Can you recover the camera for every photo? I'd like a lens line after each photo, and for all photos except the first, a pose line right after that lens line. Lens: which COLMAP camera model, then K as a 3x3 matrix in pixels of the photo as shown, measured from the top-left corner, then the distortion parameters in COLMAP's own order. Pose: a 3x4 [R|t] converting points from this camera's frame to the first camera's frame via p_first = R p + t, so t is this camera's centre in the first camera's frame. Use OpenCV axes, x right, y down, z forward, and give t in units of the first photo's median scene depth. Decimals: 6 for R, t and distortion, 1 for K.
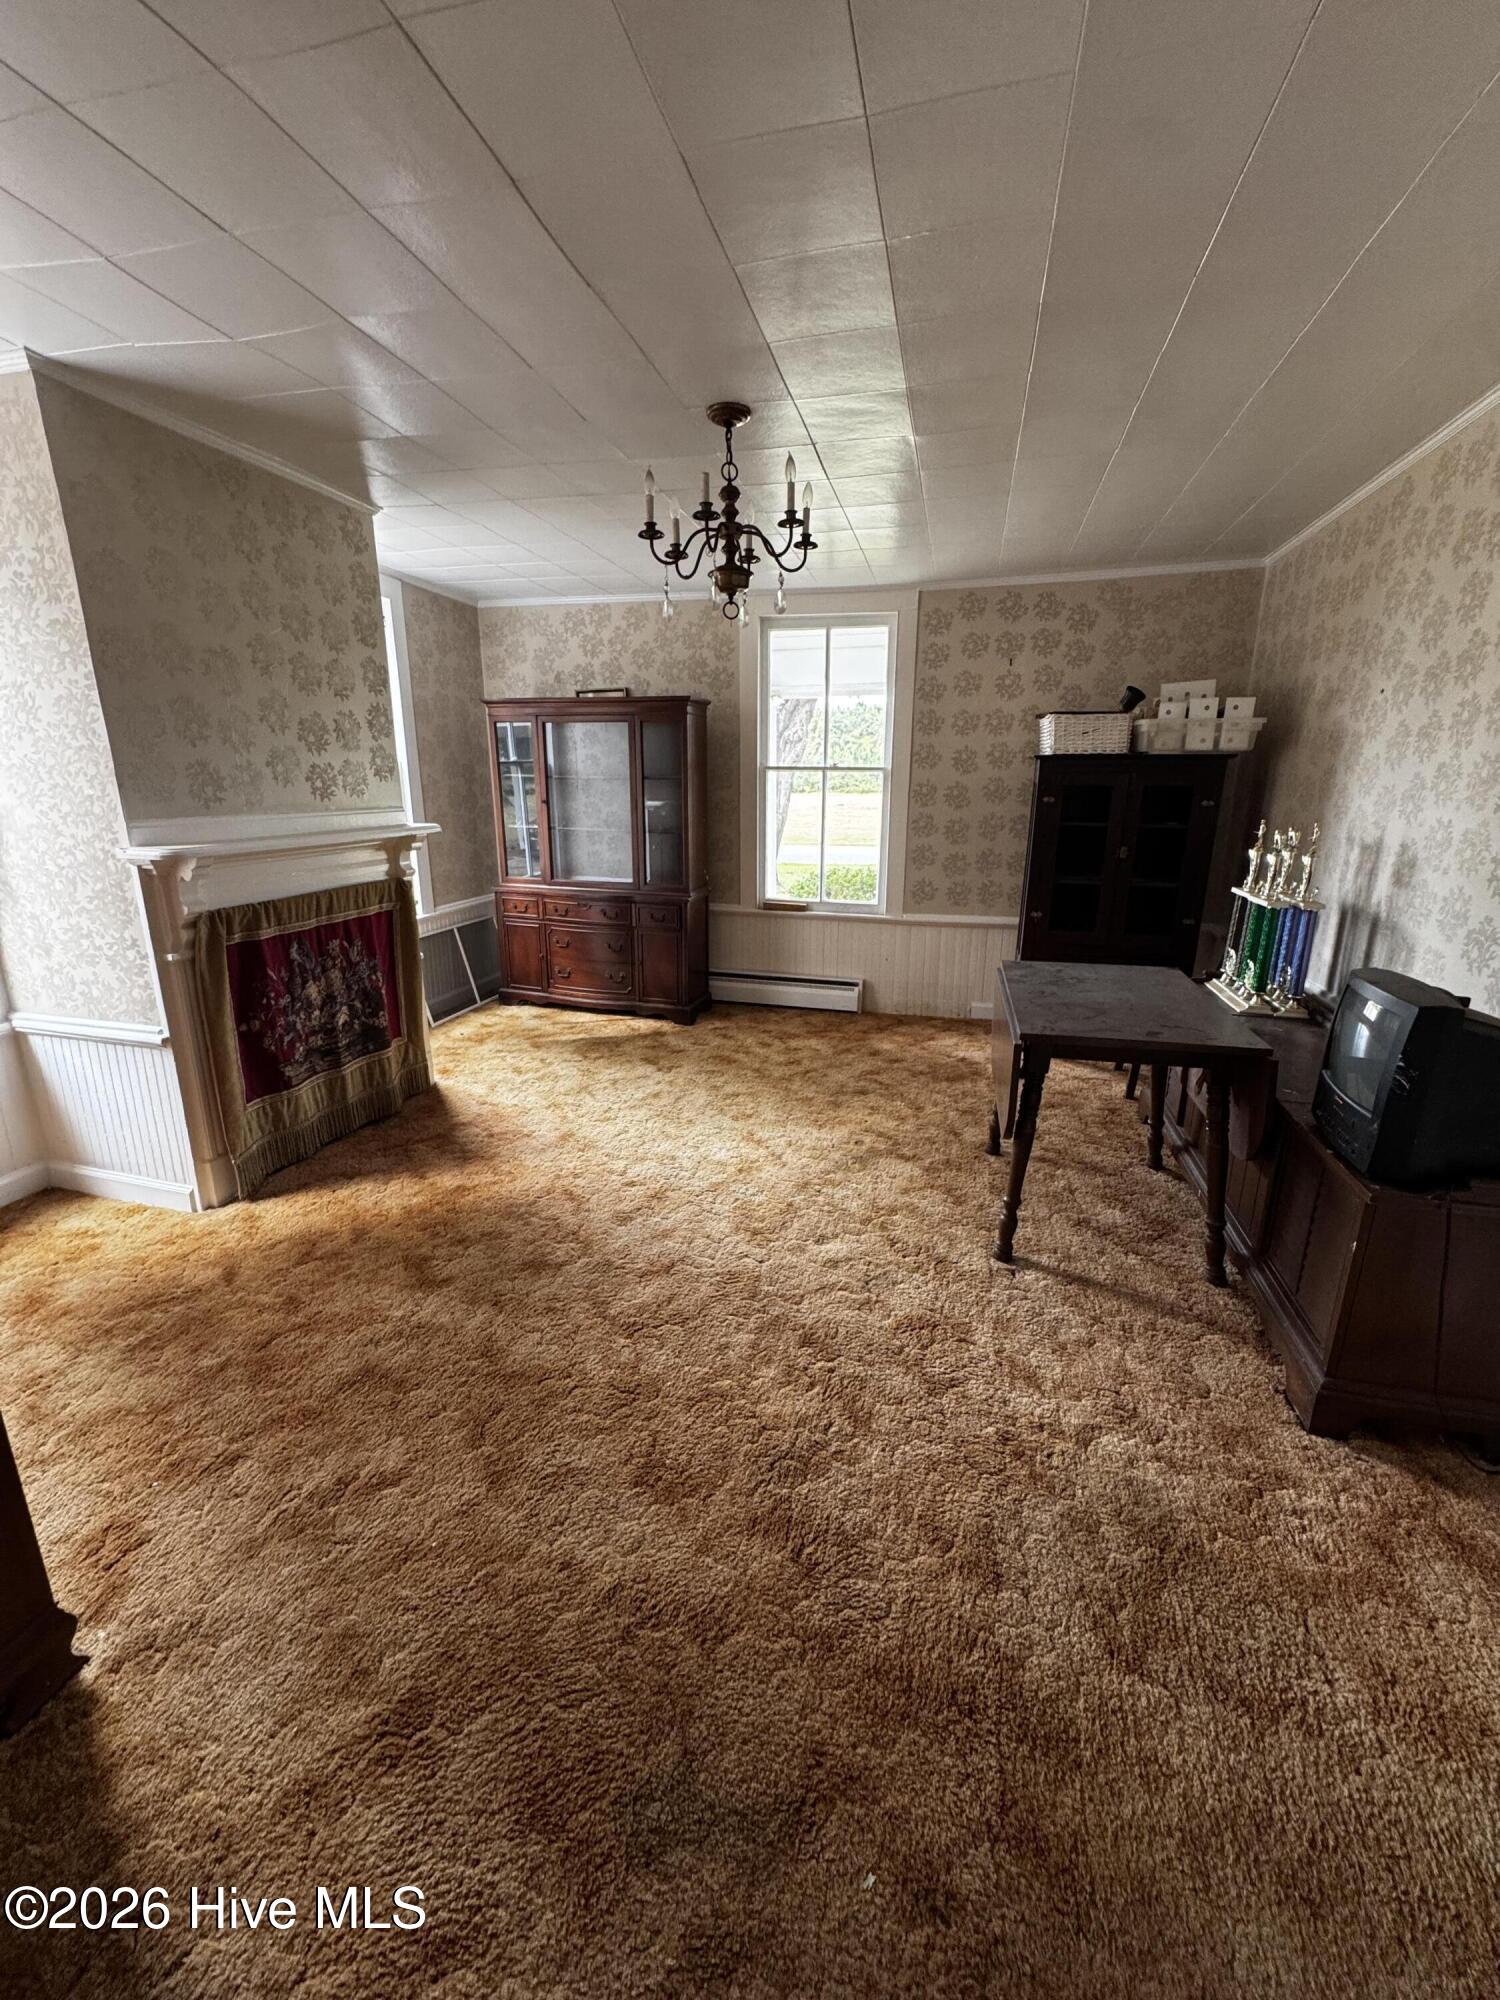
lens RADIAL K [[804.6, 0, 750.2], [0, 804.6, 994.8], [0, 0, 1]] dist [-0.002556, -0.000198]
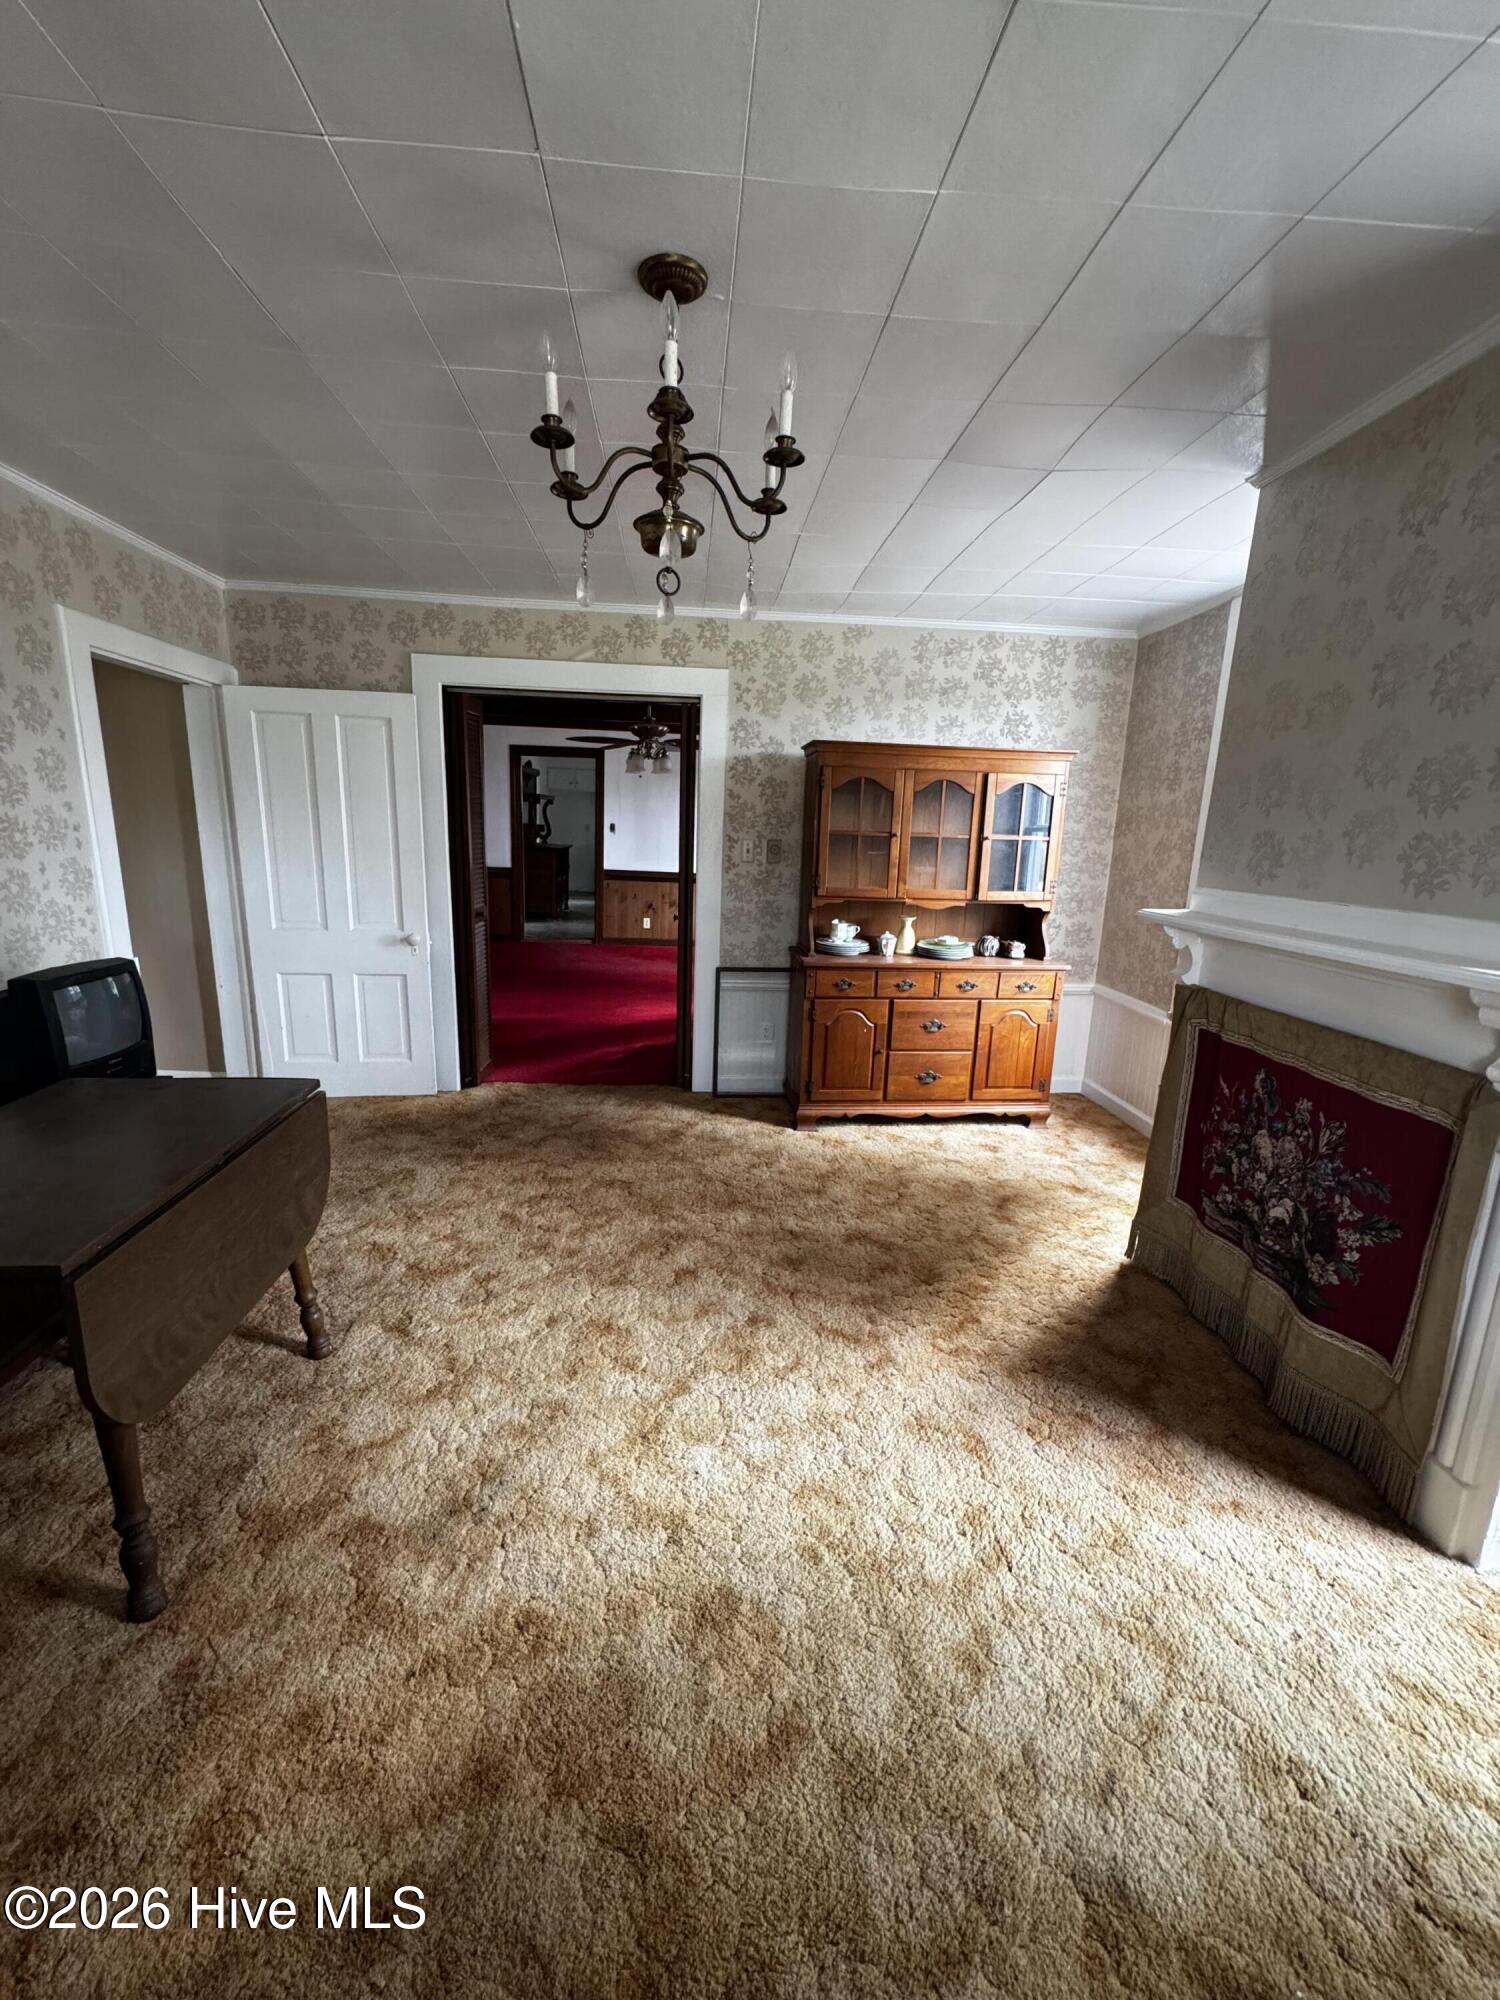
lens RADIAL K [[804.6, 0, 745.2], [0, 804.6, 999.5], [0, 0, 1]] dist [-0.002556, -0.000198]
pose [[-0.945142, 0.038427, -0.324392, 0.121943], [-0.116468, 0.888151, 0.444547, -0.395469], [0.305192, 0.457942, -0.834953, 1.440864]]
